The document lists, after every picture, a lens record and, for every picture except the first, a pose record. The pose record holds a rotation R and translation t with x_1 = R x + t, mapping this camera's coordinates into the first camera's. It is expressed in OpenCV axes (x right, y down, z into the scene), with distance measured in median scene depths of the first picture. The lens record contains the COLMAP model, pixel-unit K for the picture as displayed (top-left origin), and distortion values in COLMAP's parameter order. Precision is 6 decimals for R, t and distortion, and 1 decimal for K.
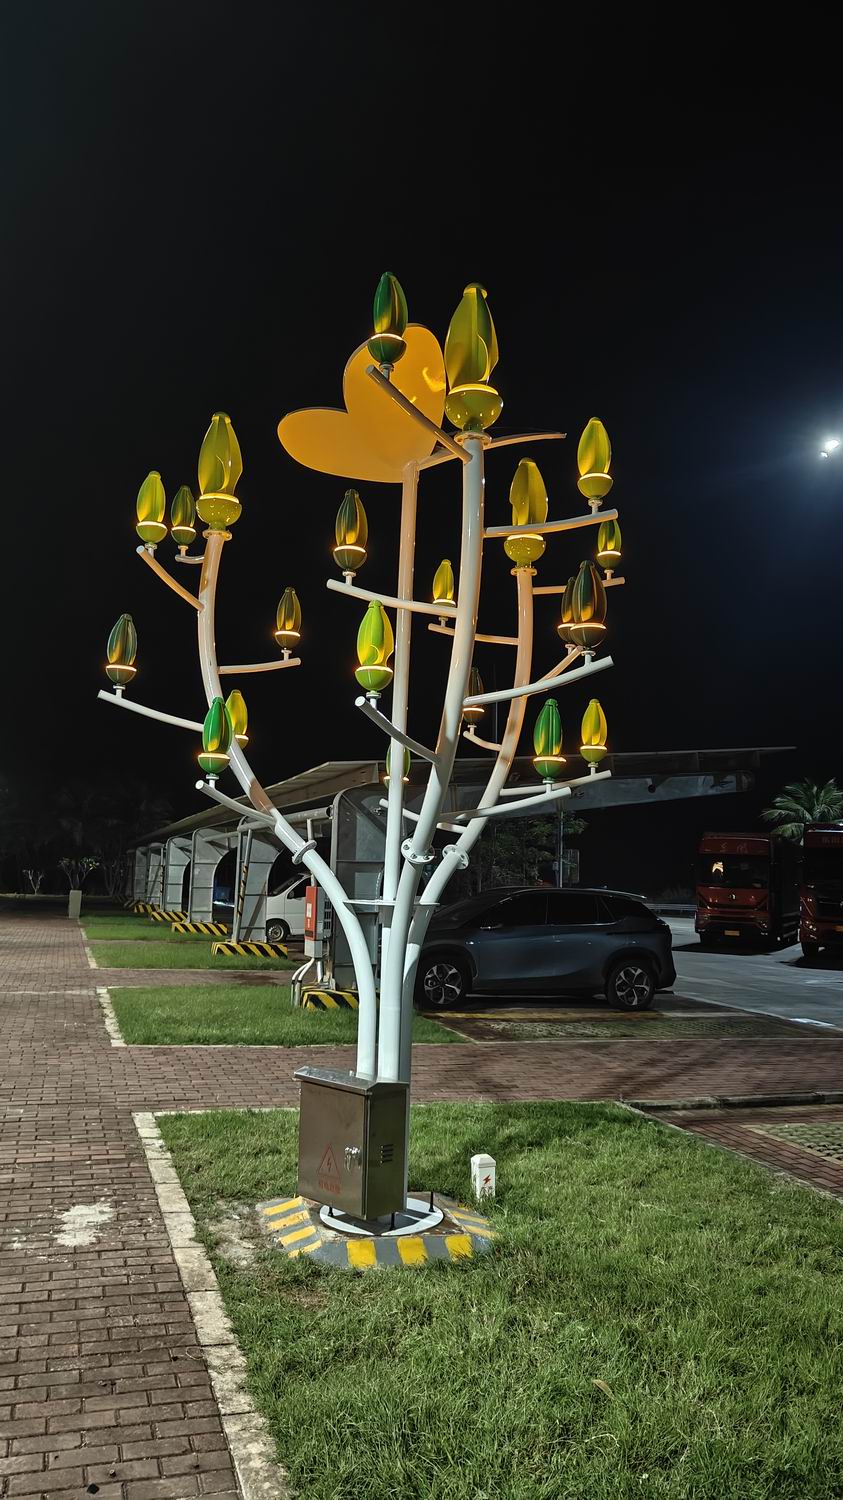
lens RADIAL K [[1050.9, 0, 415.1], [0, 1050.9, 748.8], [0, 0, 1]] dist [0.006006, 0.000762]
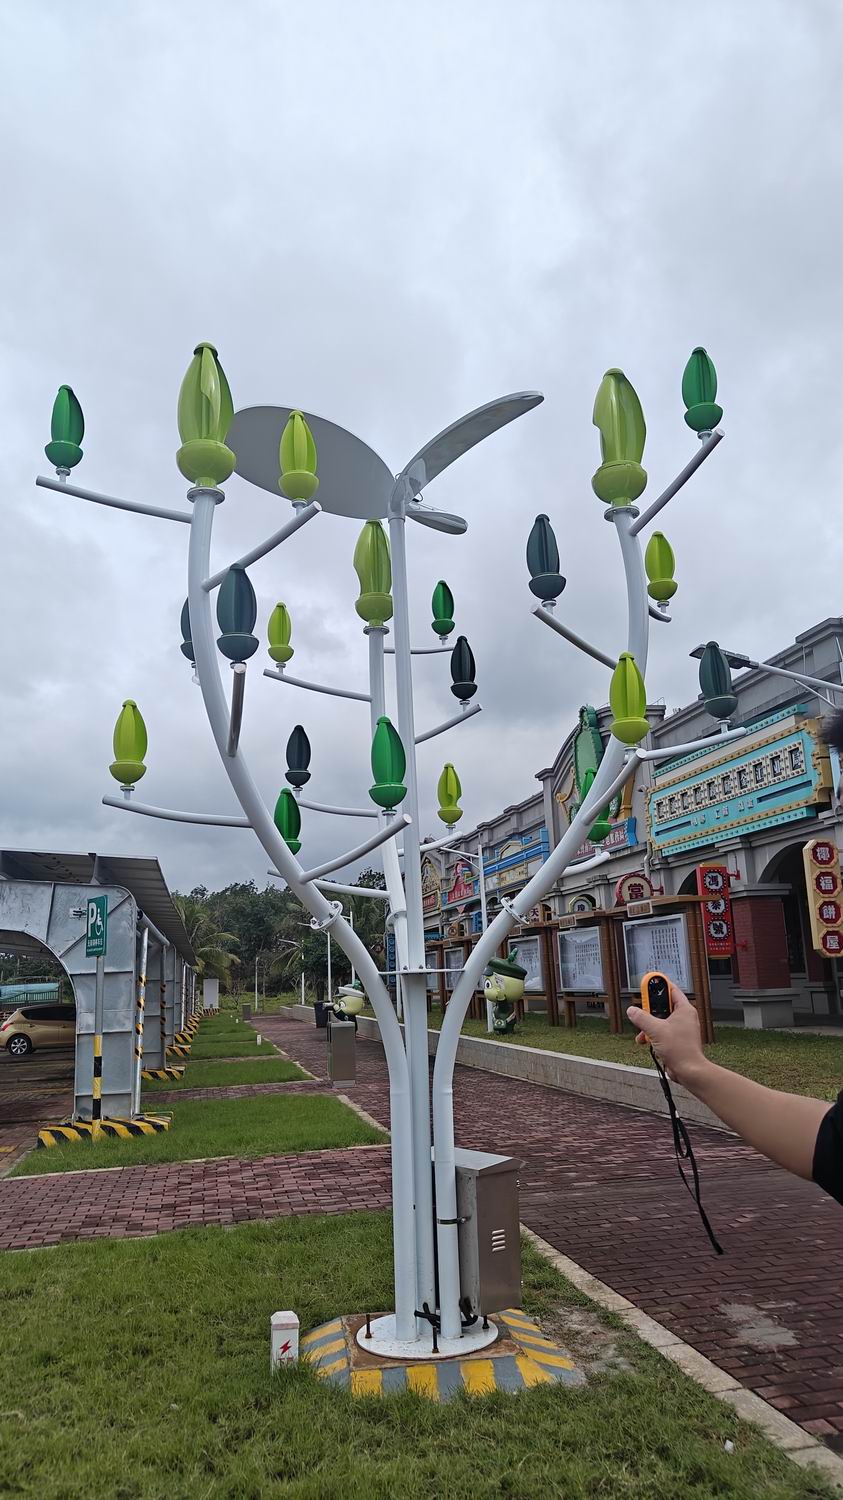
lens RADIAL K [[1050.9, 0, 415.1], [0, 1050.9, 748.8], [0, 0, 1]] dist [0.006006, 0.000762]
pose [[-0.991628, 0.033536, 0.124700, -0.150523], [-0.009501, 0.944122, -0.329460, 0.278724], [-0.128781, -0.327887, -0.935898, 2.032933]]
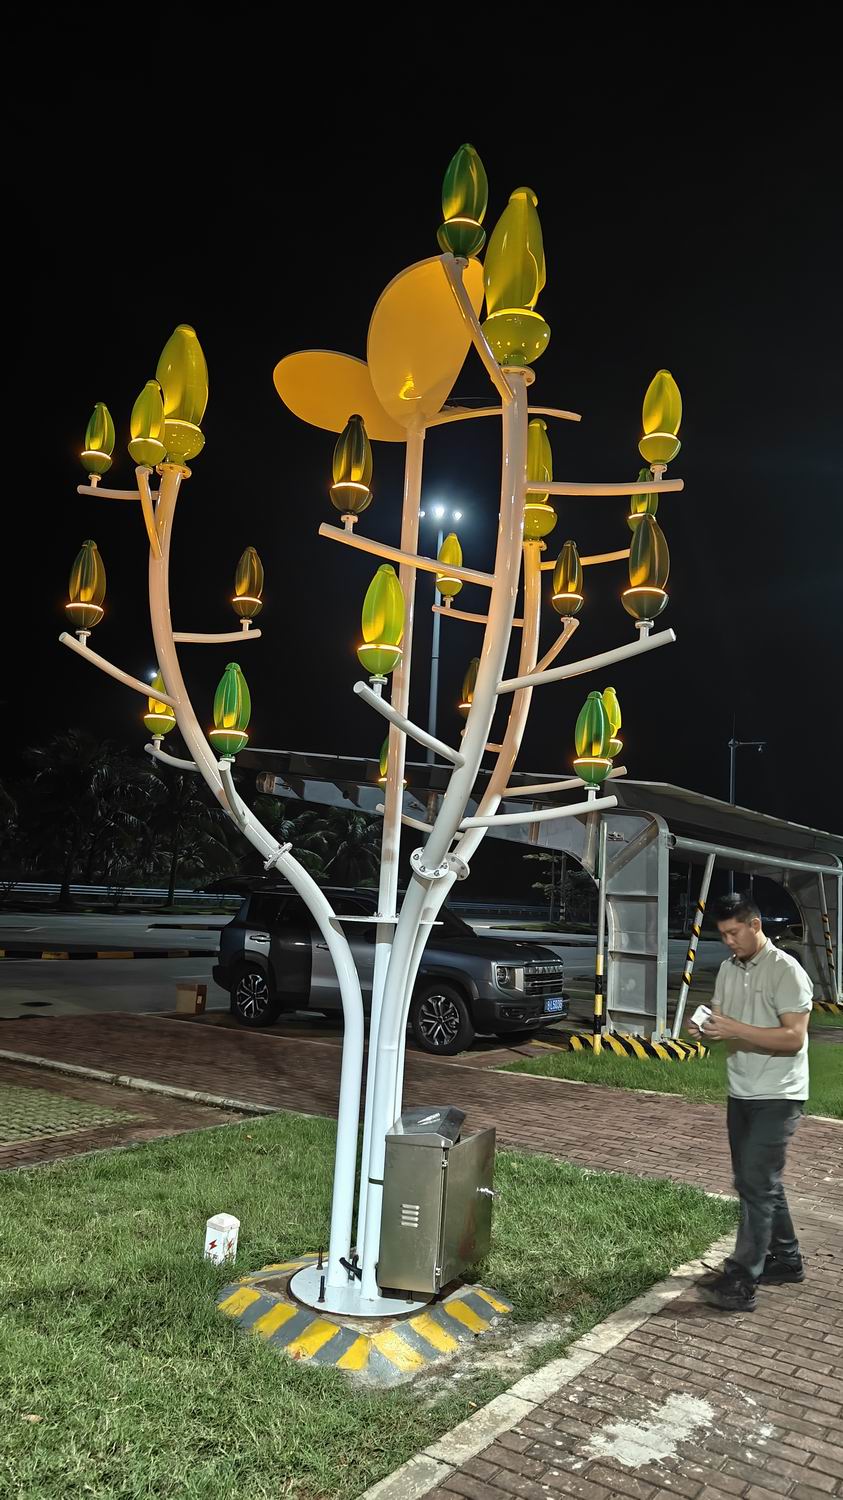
lens RADIAL K [[1050.9, 0, 415.1], [0, 1050.9, 748.8], [0, 0, 1]] dist [0.006006, 0.000762]
pose [[-0.598130, 0.038552, 0.800471, -0.780179], [-0.171637, 0.969503, -0.174944, 0.164681], [-0.782803, -0.242030, -0.573272, 1.605975]]
